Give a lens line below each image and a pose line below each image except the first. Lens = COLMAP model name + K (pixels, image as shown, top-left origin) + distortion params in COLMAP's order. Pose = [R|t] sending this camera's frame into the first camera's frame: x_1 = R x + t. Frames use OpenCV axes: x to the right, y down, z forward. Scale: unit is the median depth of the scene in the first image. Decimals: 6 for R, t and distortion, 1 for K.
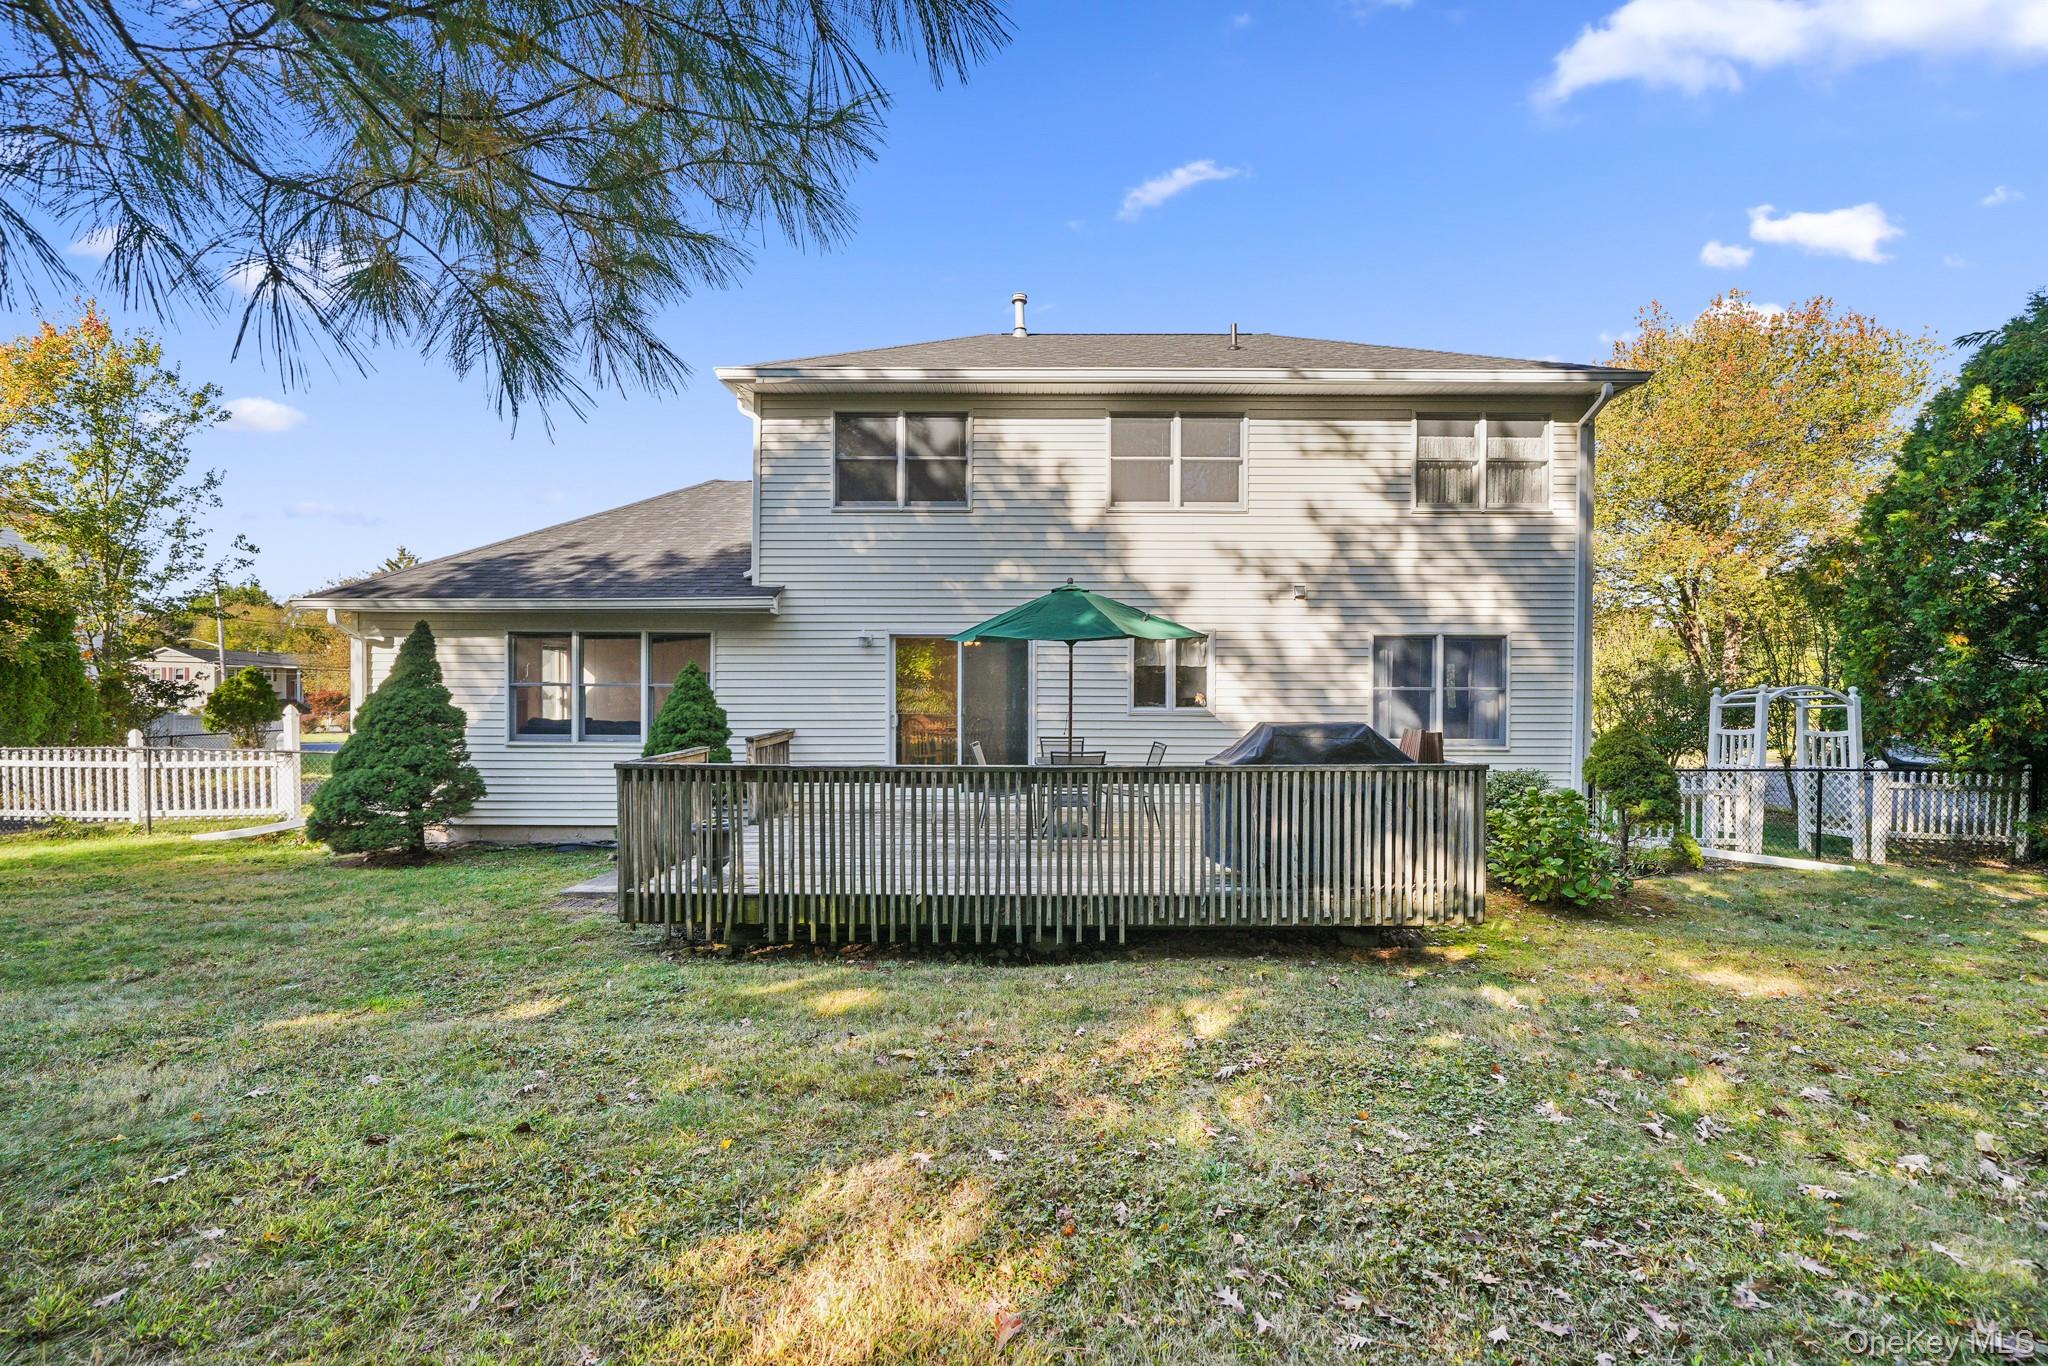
lens RADIAL K [[832.0, 0, 1024.0], [0, 832.0, 683.0], [0, 0, 1]] dist [-0.009997, 0.000112]
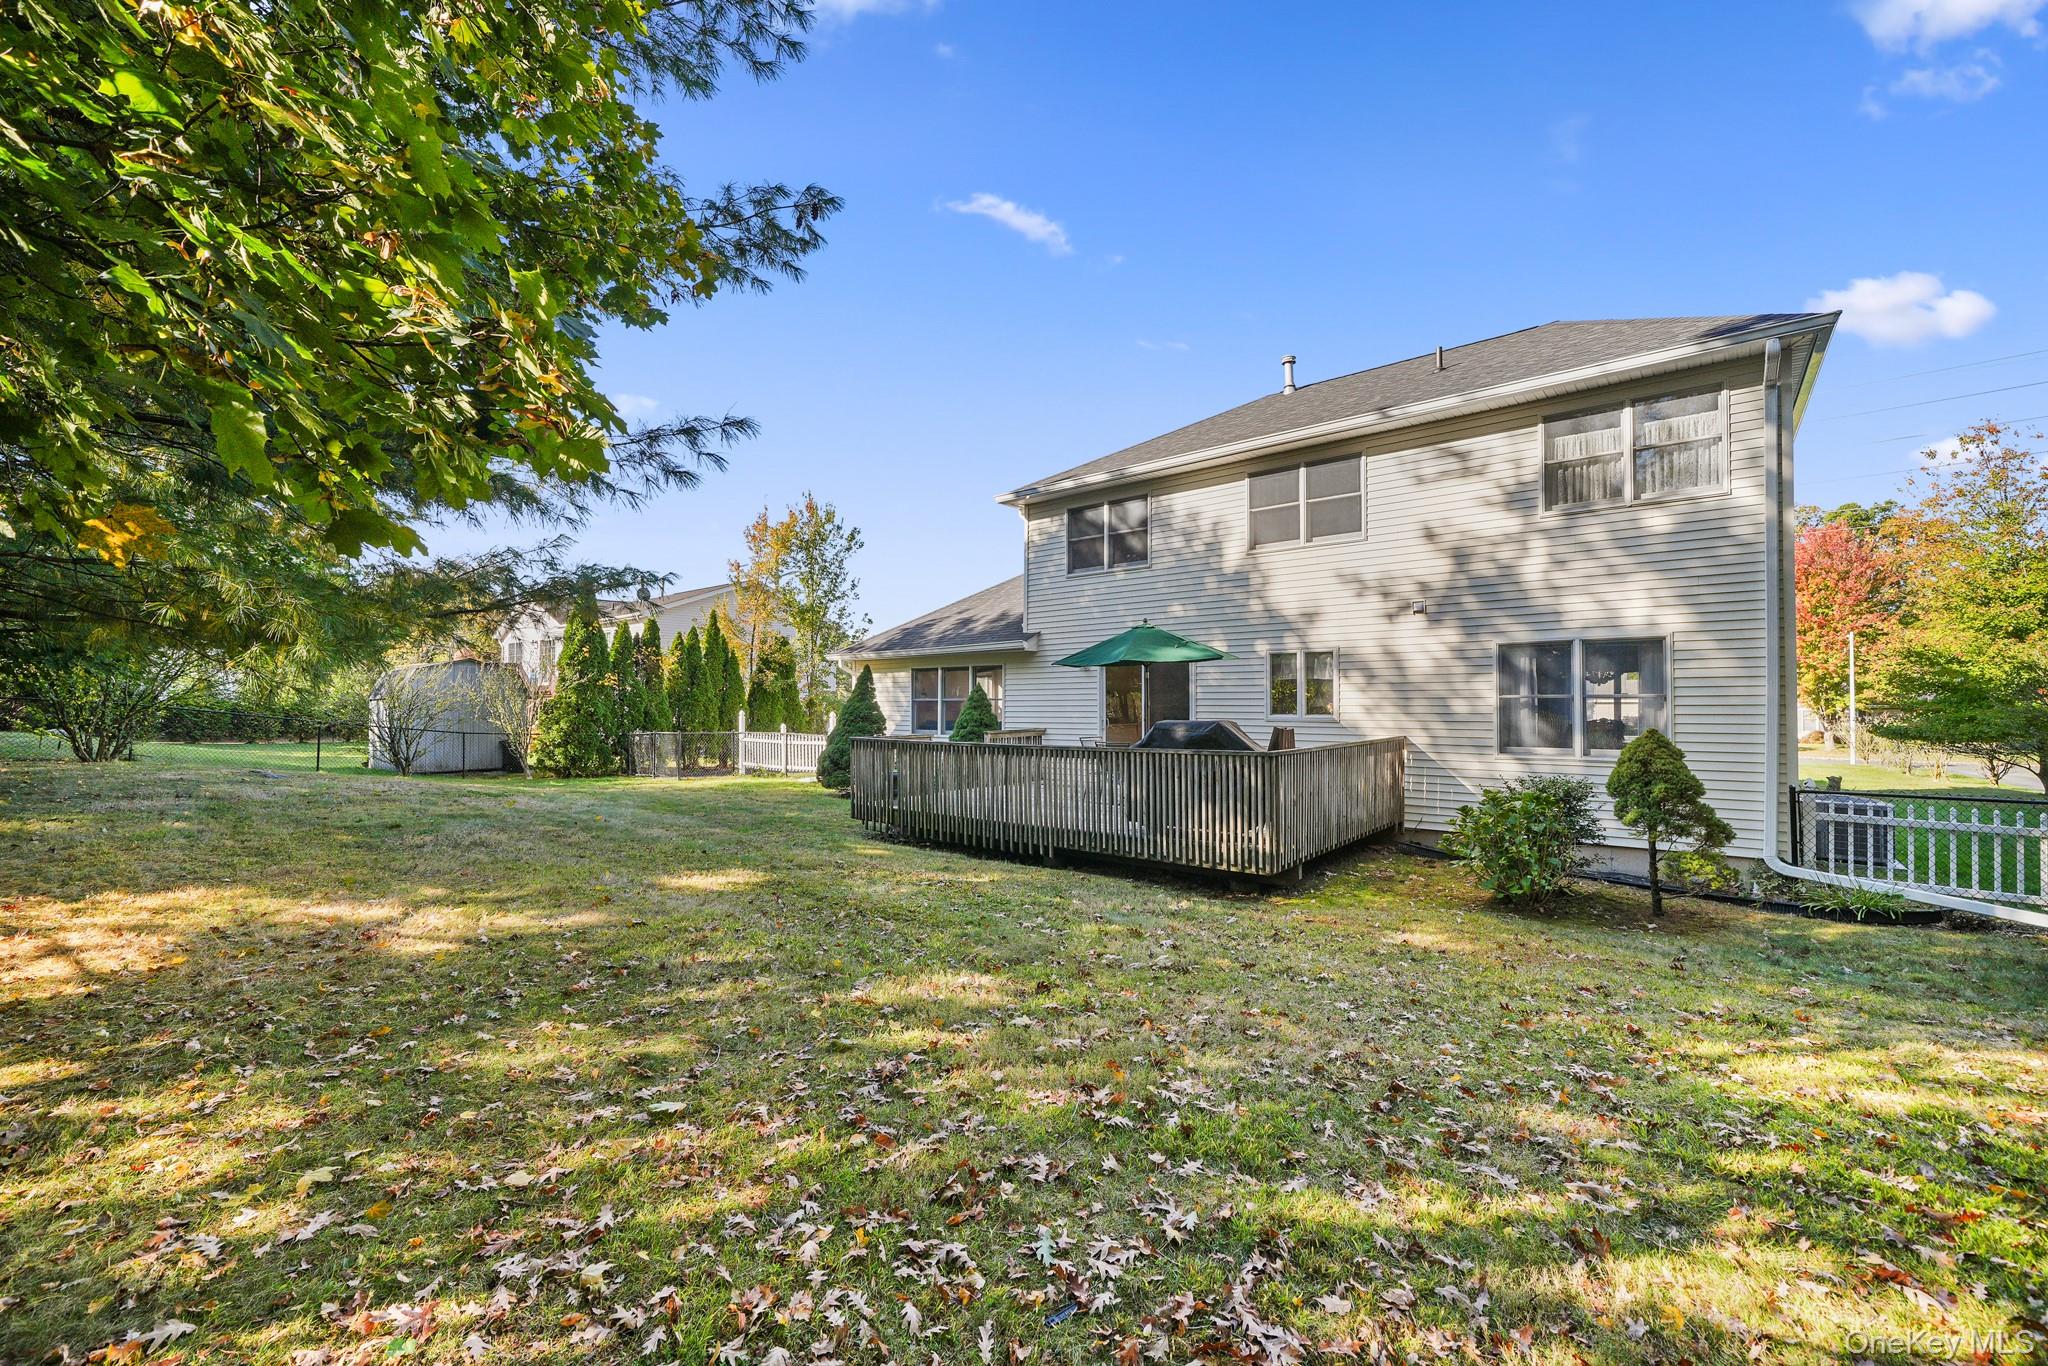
lens RADIAL K [[832.0, 0, 1024.0], [0, 832.0, 683.0], [0, 0, 1]] dist [-0.009997, 0.000112]
pose [[0.759019, -0.019989, -0.650762, 0.640343], [0.006382, 0.999709, -0.023264, 0.008556], [0.651038, 0.013505, 0.758925, -0.140869]]
